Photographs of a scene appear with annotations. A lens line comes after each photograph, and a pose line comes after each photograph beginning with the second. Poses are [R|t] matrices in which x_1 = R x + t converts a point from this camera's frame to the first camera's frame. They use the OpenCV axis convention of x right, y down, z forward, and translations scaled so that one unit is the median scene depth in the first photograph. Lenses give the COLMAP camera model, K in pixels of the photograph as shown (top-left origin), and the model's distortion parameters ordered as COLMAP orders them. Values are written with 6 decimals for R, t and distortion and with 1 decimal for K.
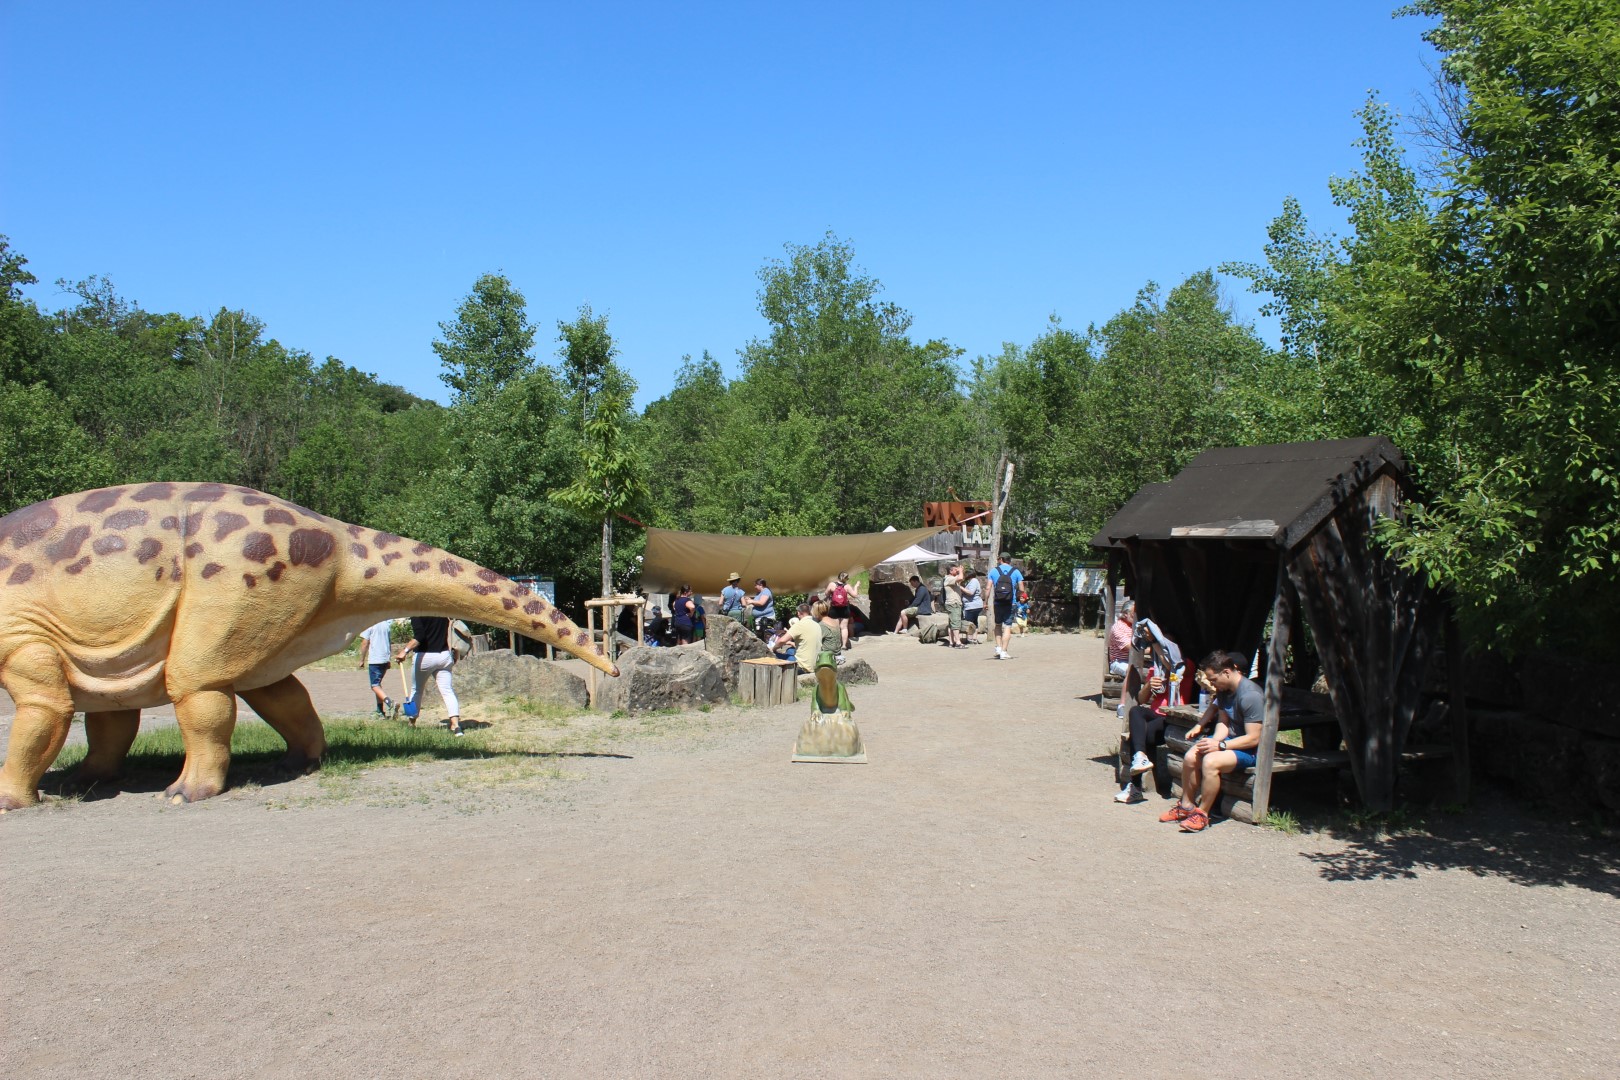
lens RADIAL K [[1347.9, 0, 812.0], [0, 1347.9, 561.8], [0, 0, 1]] dist [-0.161251, 0.140907]
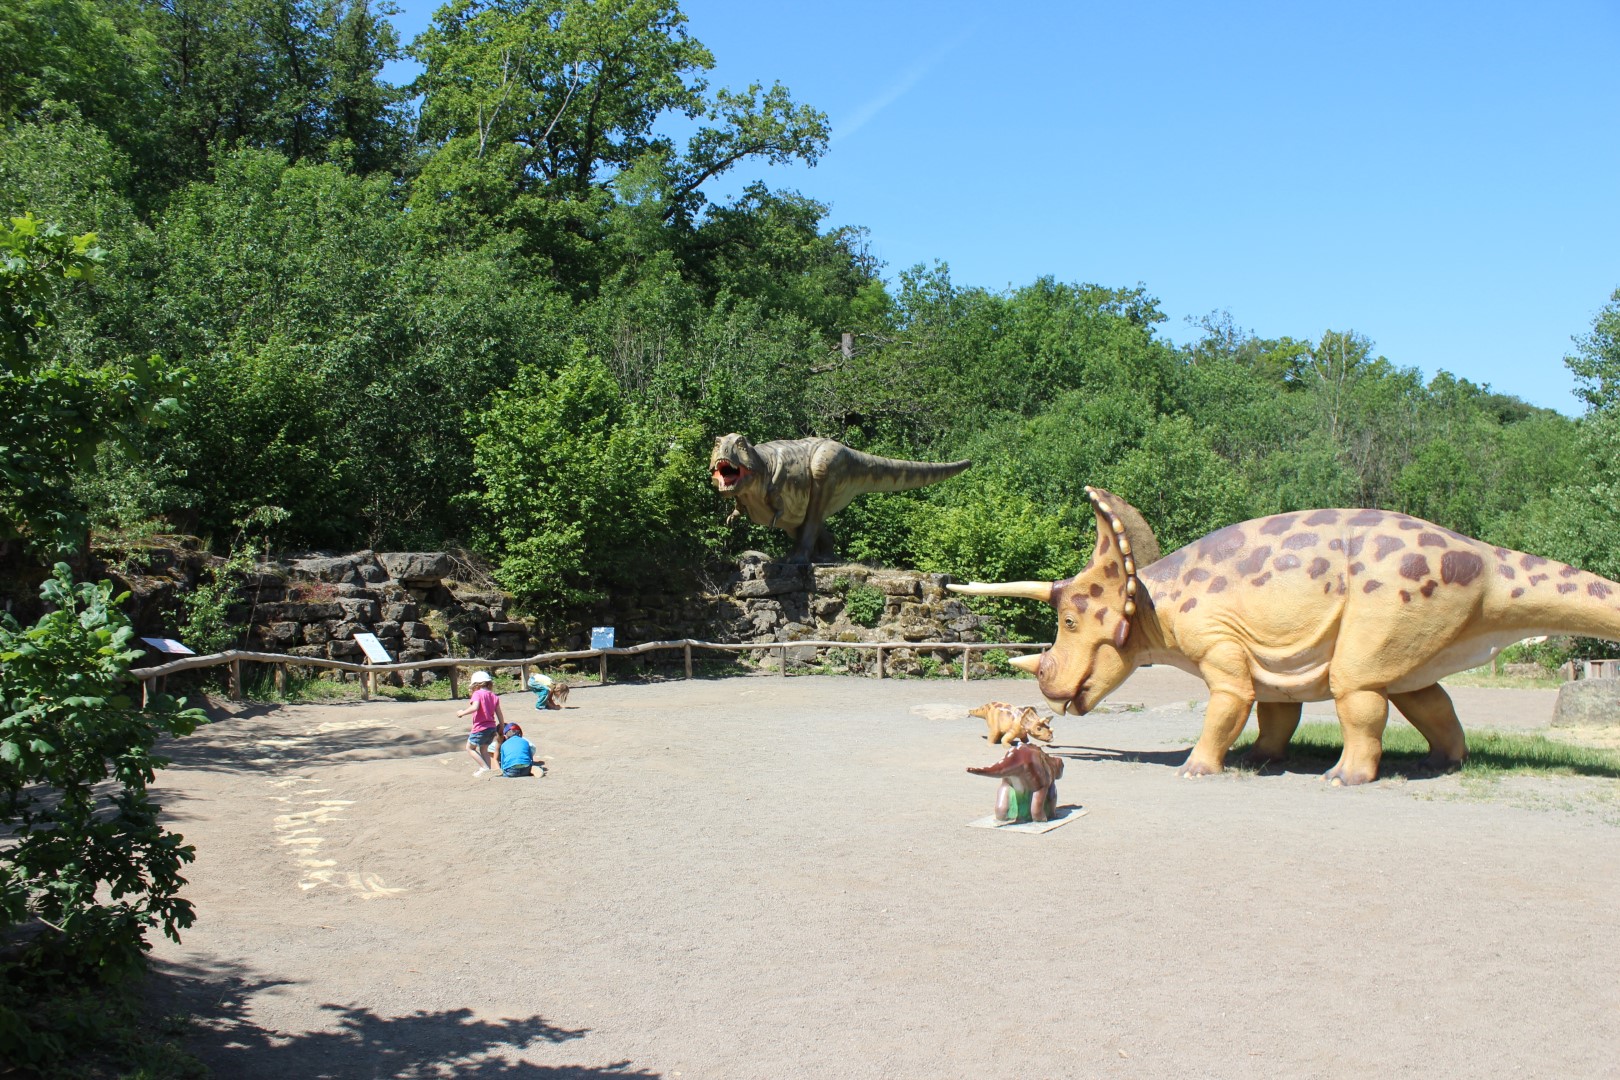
lens RADIAL K [[1347.9, 0, 812.0], [0, 1347.9, 561.8], [0, 0, 1]] dist [-0.161251, 0.140907]
pose [[0.700954, 0.016489, -0.713016, 0.017673], [-0.024461, 0.999700, -0.000928, -0.001776], [0.712787, 0.018092, 0.701147, -0.150523]]
